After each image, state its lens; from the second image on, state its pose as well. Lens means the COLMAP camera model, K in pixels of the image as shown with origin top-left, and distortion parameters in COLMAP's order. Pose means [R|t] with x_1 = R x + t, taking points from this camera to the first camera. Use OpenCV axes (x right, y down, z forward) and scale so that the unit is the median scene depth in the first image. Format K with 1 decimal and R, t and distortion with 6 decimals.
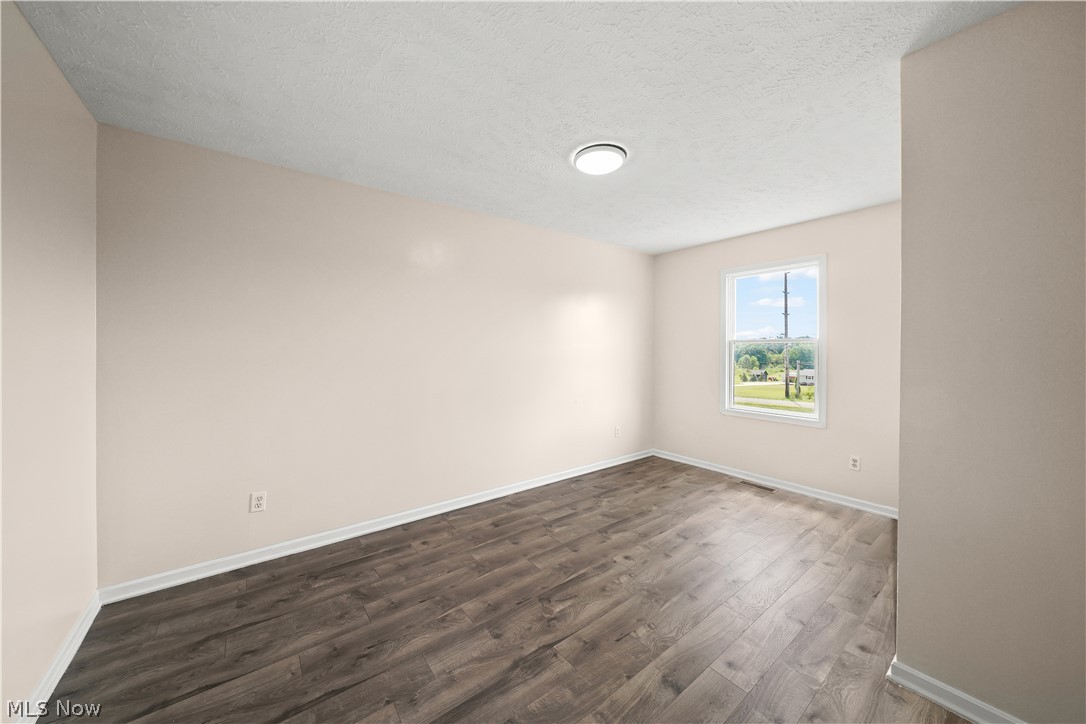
lens RADIAL K [[379.4, 0, 542.8], [0, 379.4, 353.6], [0, 0, 1]] dist [-0.002139, -0.000024]
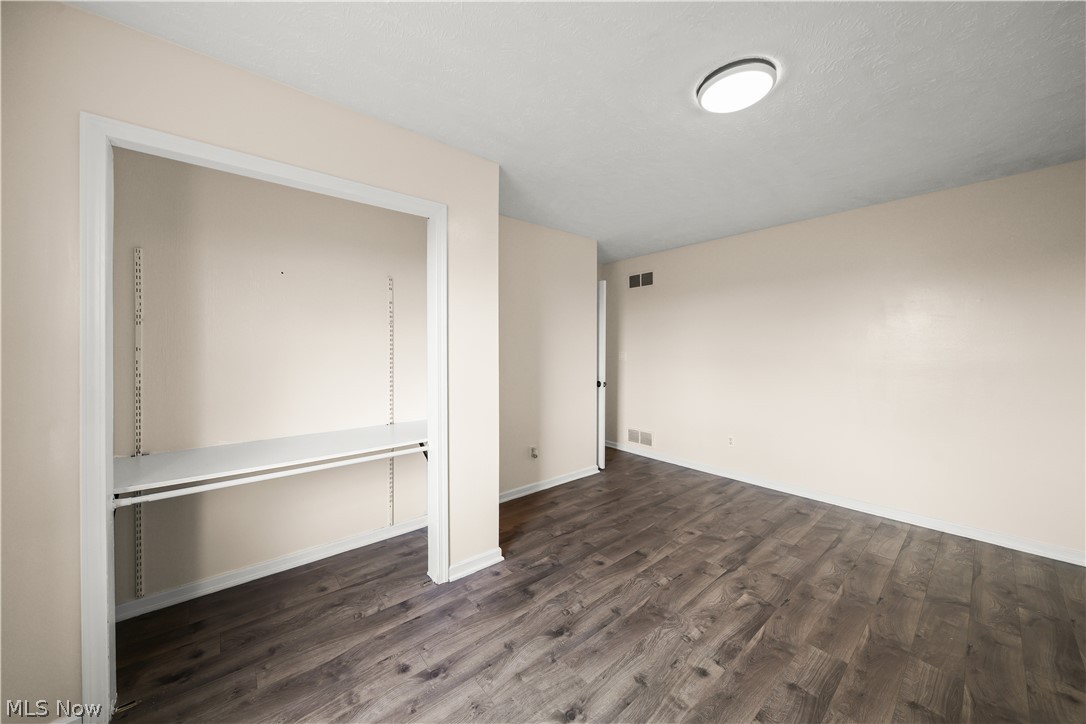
lens RADIAL K [[379.4, 0, 543.1], [0, 379.4, 355.6], [0, 0, 1]] dist [-0.002139, -0.000024]
pose [[-0.998845, -0.004120, -0.047866, 0.647733], [-0.005514, 0.999564, 0.029016, -0.019746], [0.047725, 0.029246, -0.998432, 1.987007]]
